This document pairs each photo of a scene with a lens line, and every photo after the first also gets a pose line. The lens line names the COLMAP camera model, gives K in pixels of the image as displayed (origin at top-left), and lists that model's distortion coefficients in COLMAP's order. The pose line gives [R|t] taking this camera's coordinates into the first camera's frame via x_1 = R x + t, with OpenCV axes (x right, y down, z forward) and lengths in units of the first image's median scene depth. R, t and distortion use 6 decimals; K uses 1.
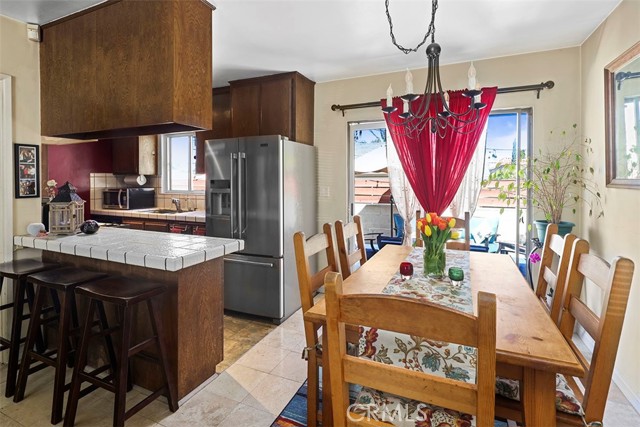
lens RADIAL K [[315.7, 0, 319.8], [0, 315.7, 184.5], [0, 0, 1]] dist [-0.000015, 0.000026]
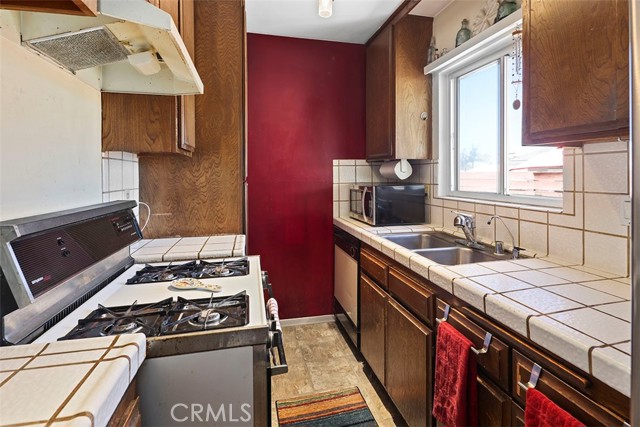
lens RADIAL K [[306.4, 0, 319.3], [0, 306.4, 174.0], [0, 0, 1]] dist [0.000339, -0.000066]
pose [[0.603344, -0.003679, -0.797472, -0.239784], [-0.002571, 0.999975, -0.006559, -0.003466], [0.797477, 0.006008, 0.603320, 0.577839]]
